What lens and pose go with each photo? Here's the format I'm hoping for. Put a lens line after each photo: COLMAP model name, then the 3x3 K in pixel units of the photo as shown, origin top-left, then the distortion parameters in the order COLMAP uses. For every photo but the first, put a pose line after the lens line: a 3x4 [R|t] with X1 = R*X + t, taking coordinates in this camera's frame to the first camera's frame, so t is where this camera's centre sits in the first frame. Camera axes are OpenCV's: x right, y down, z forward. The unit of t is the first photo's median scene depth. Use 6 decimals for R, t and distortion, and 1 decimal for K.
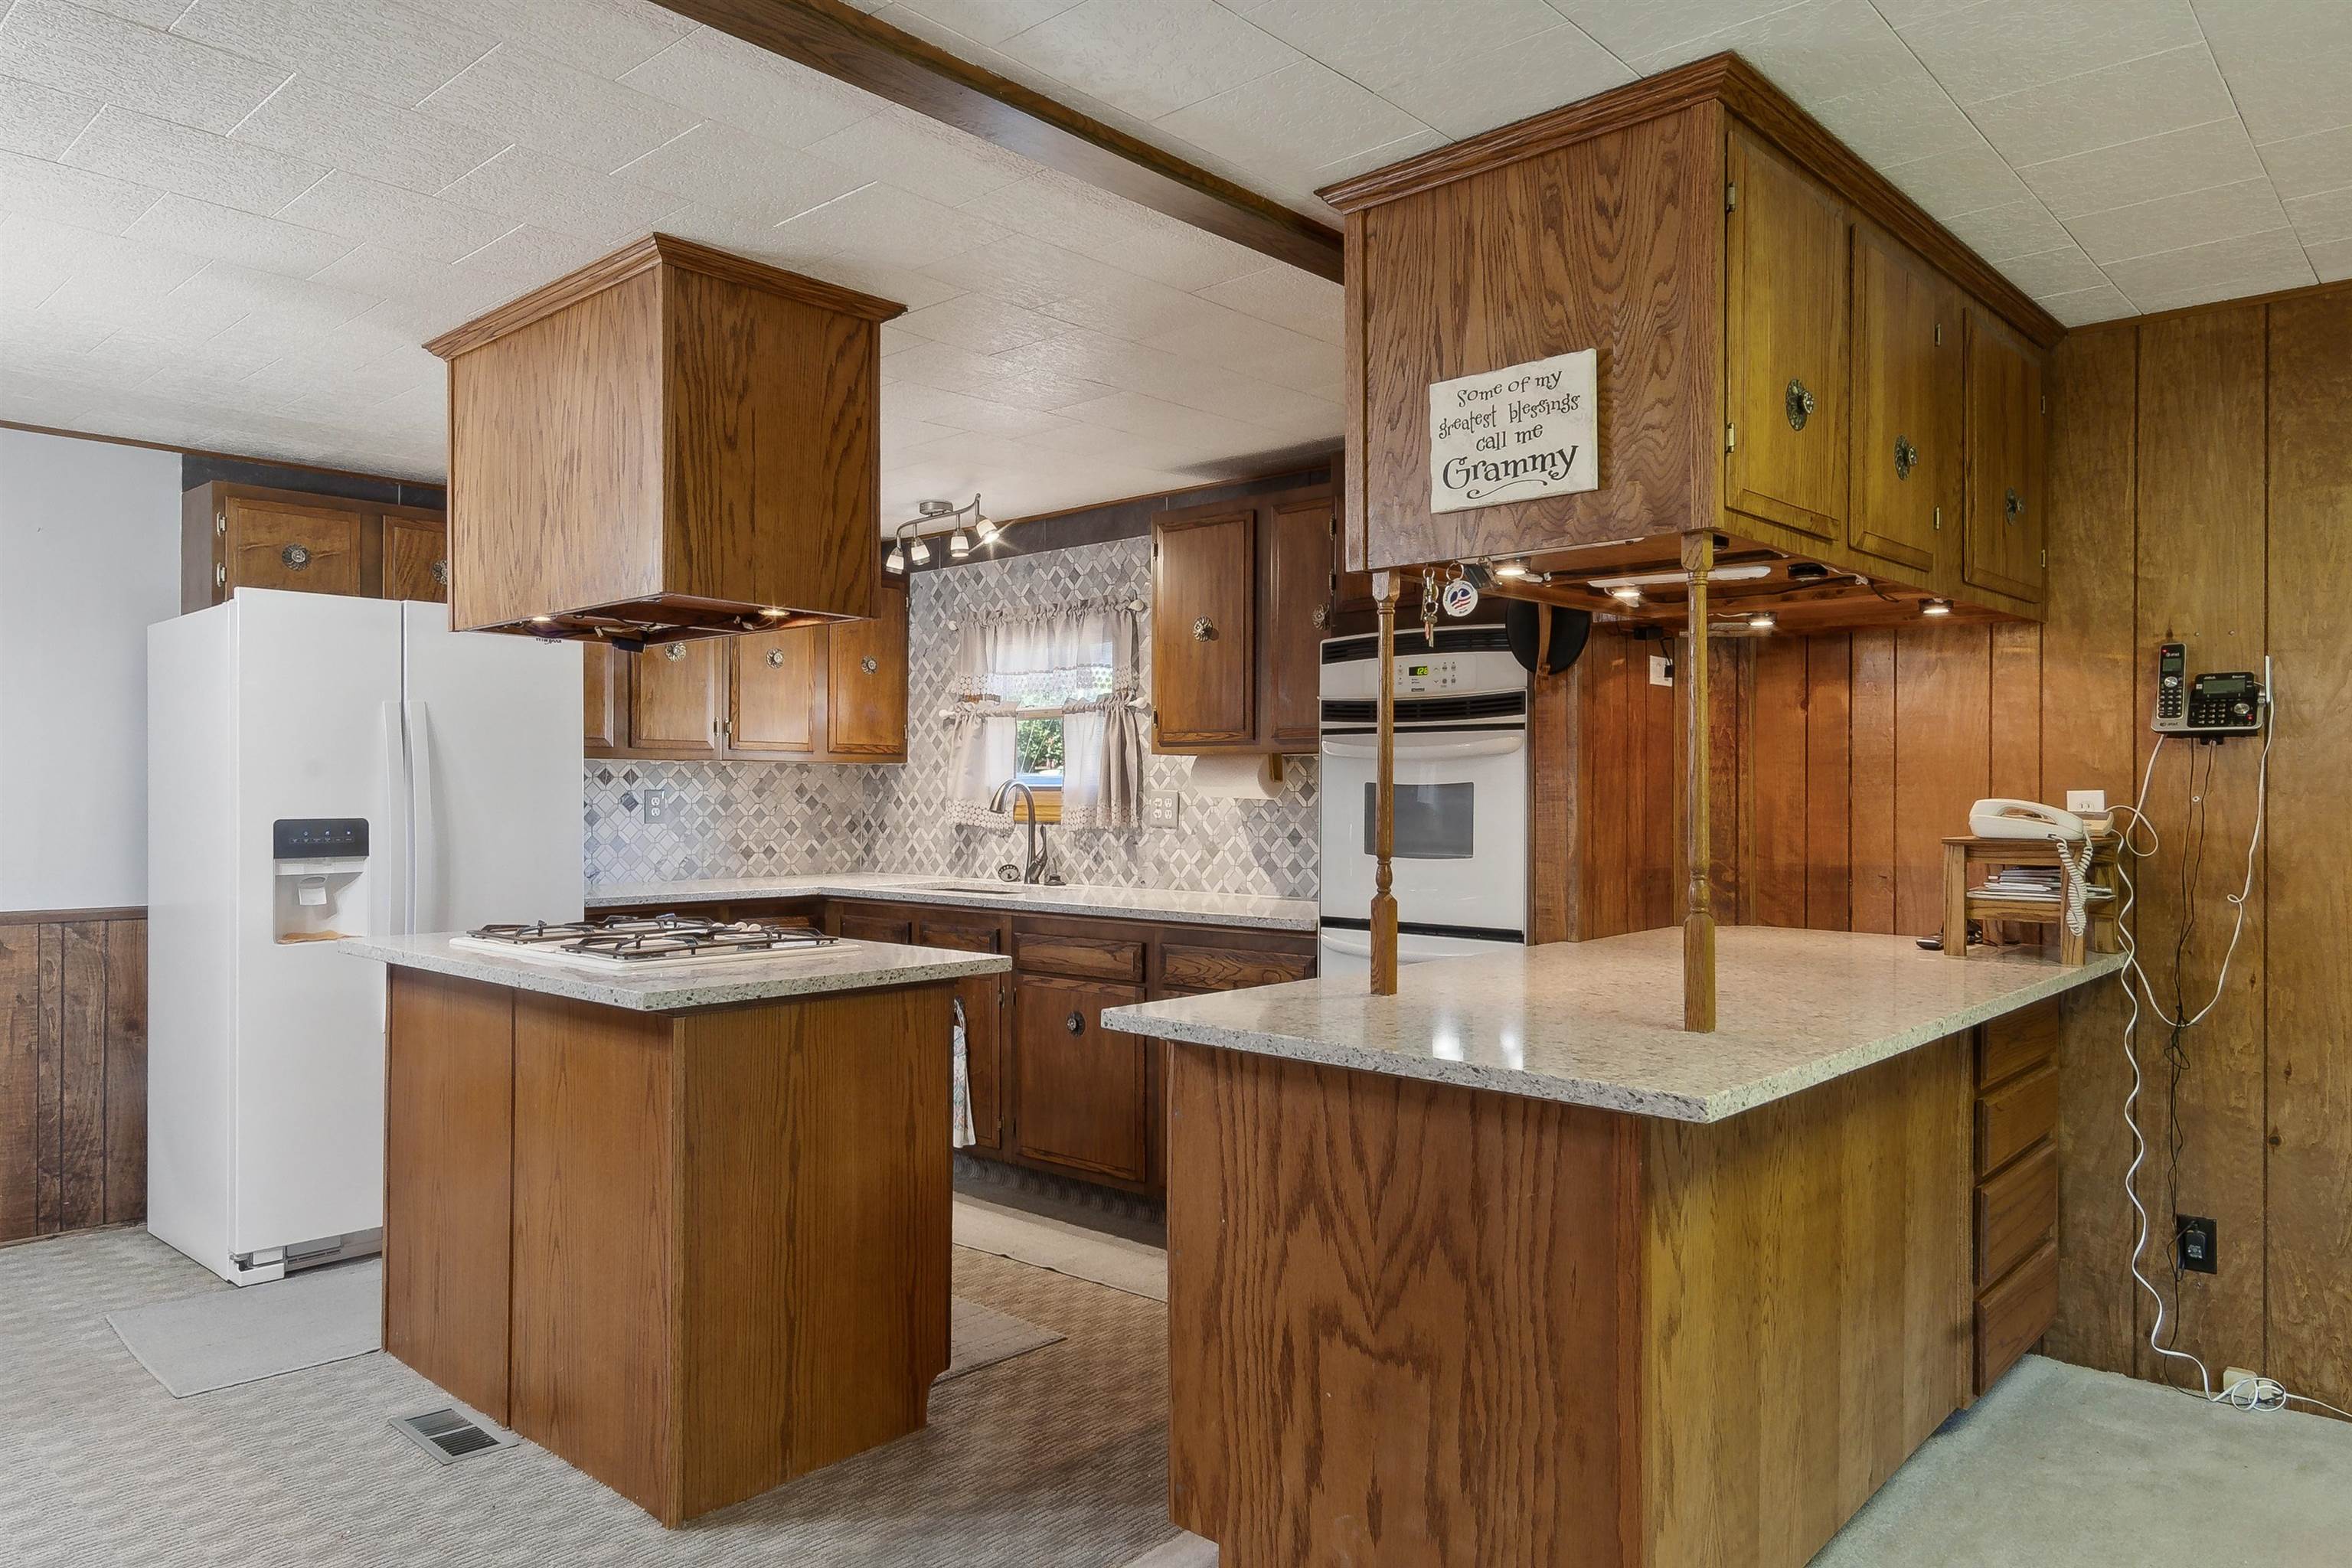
lens RADIAL K [[1530.5, 0, 1181.8], [0, 1530.5, 782.3], [0, 0, 1]] dist [0.017232, -0.015624]
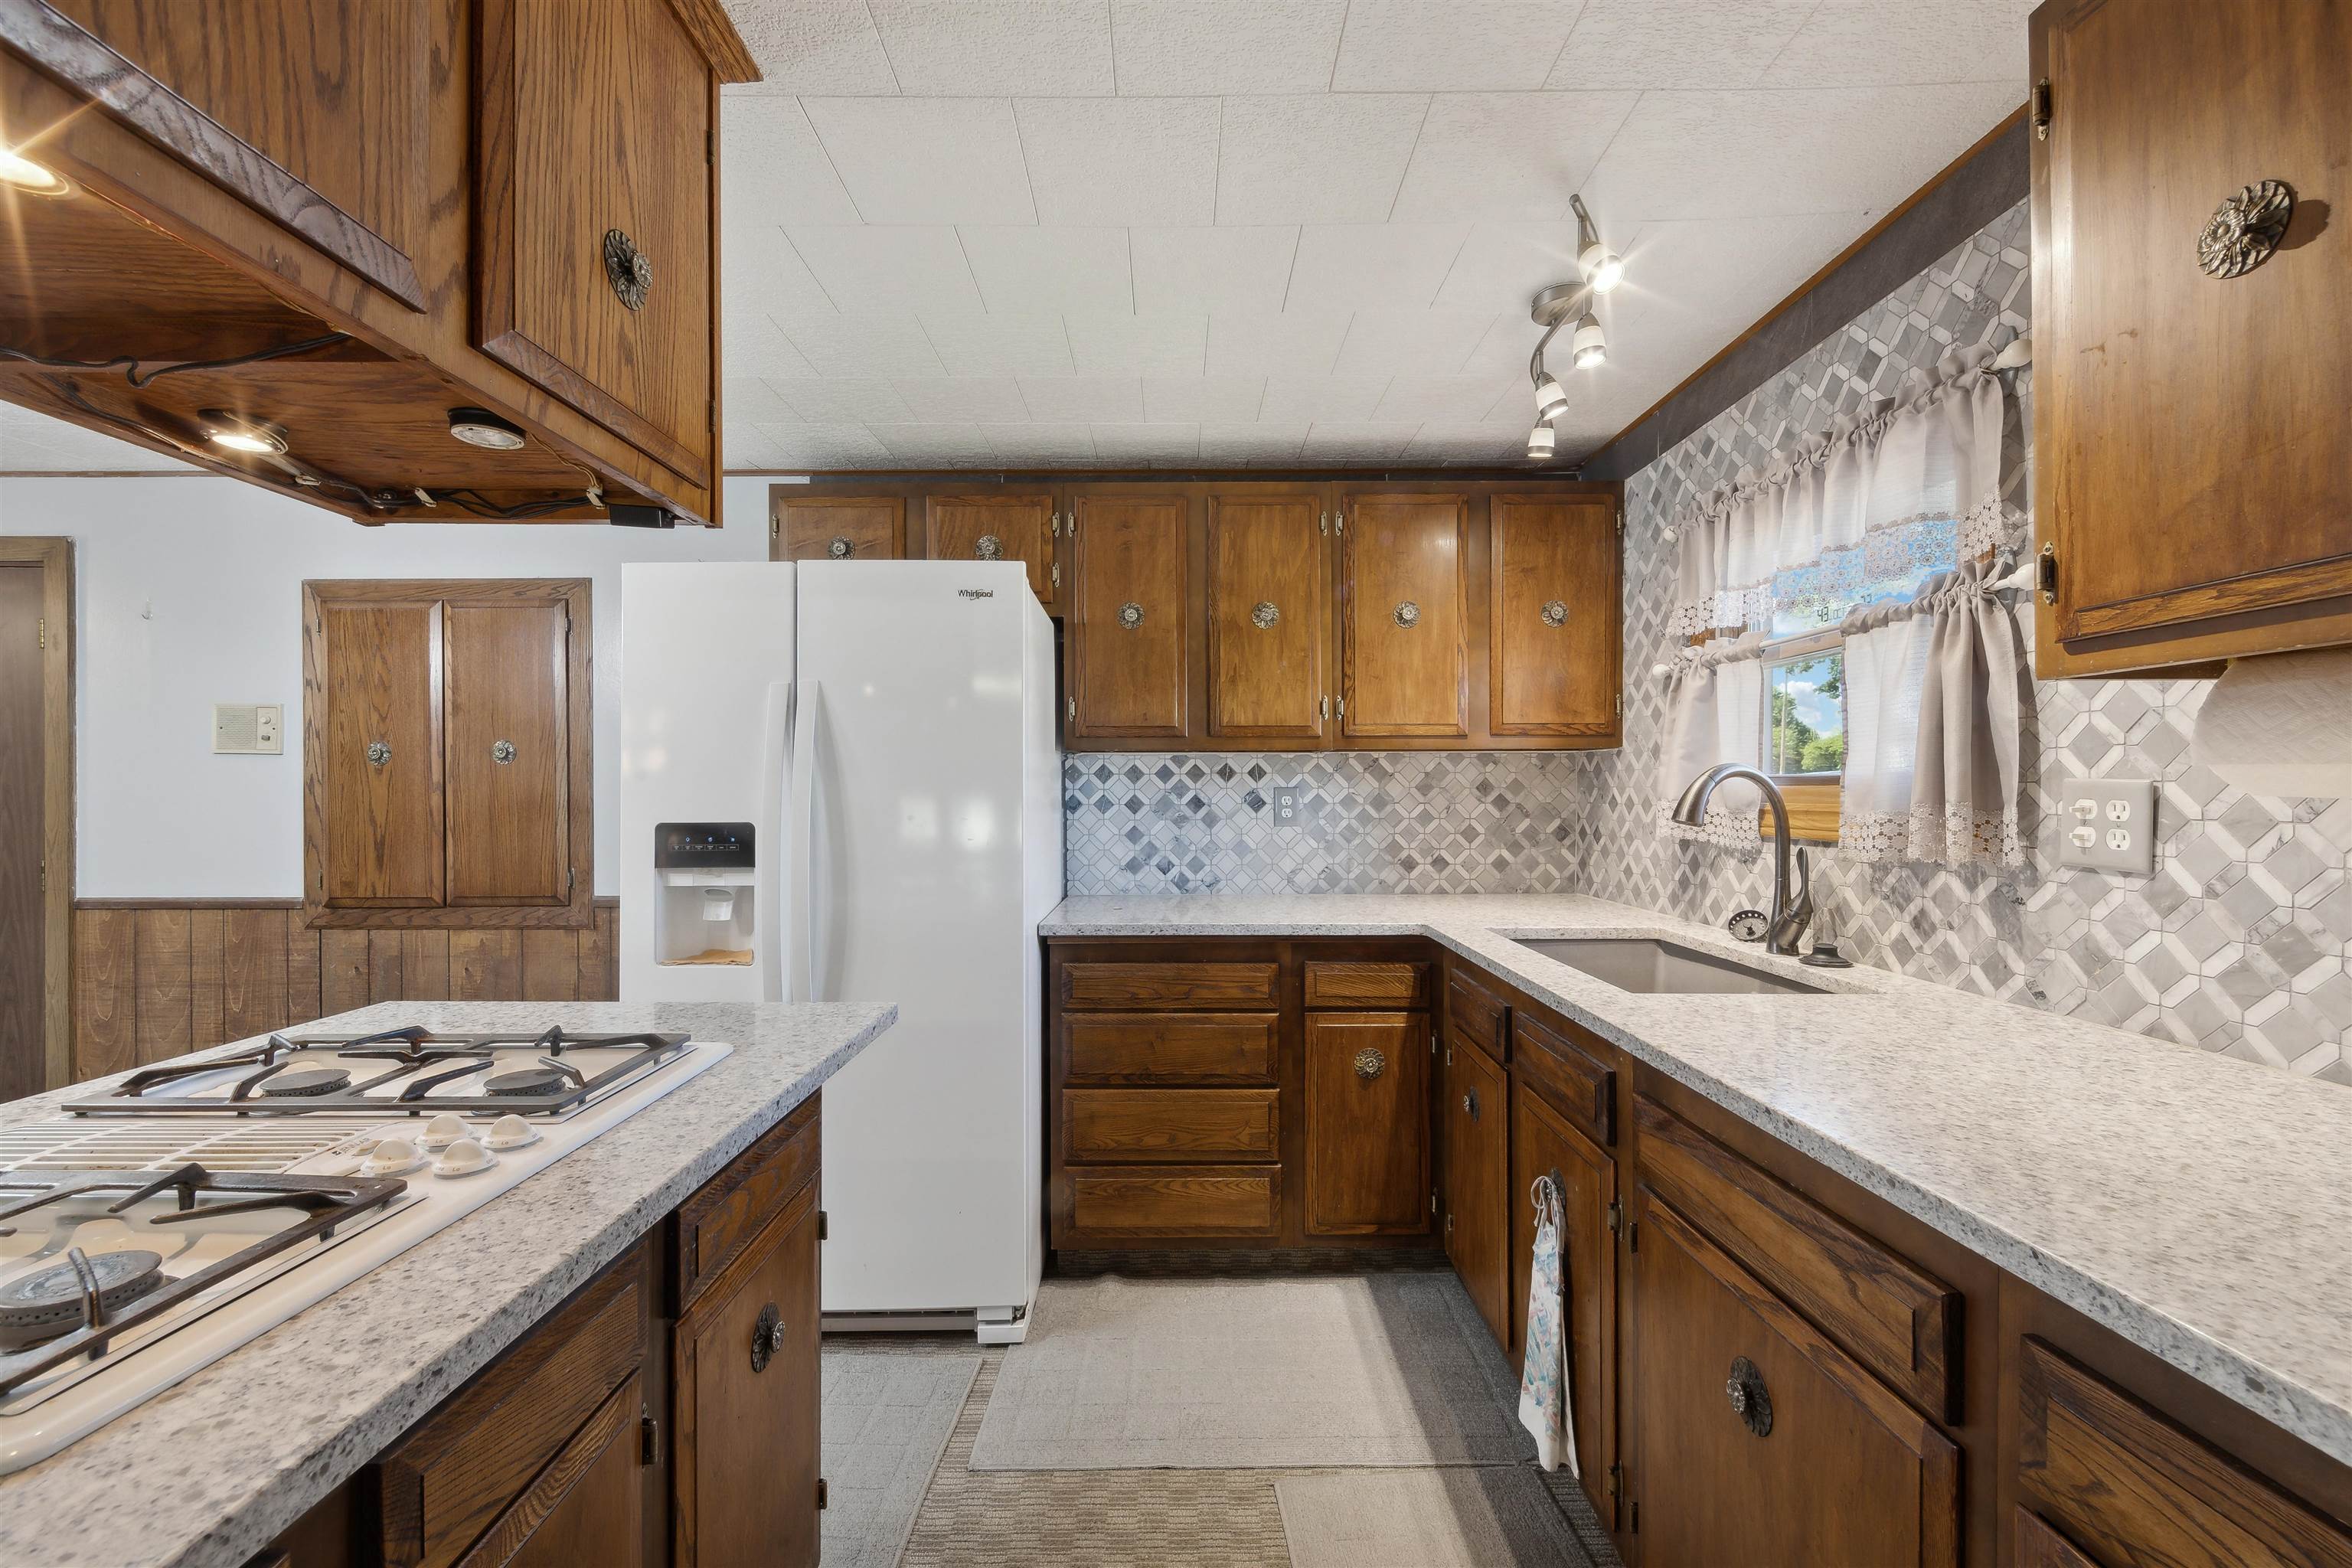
lens RADIAL K [[946.5, 0, 1178.0], [0, 946.5, 789.3], [0, 0, 1]] dist [-0.001253, -0.001226]
pose [[0.673202, -0.005384, -0.739439, 0.008192], [0.009257, 0.999956, 0.001147, 0.005338], [0.739401, -0.007617, 0.673222, 0.663769]]
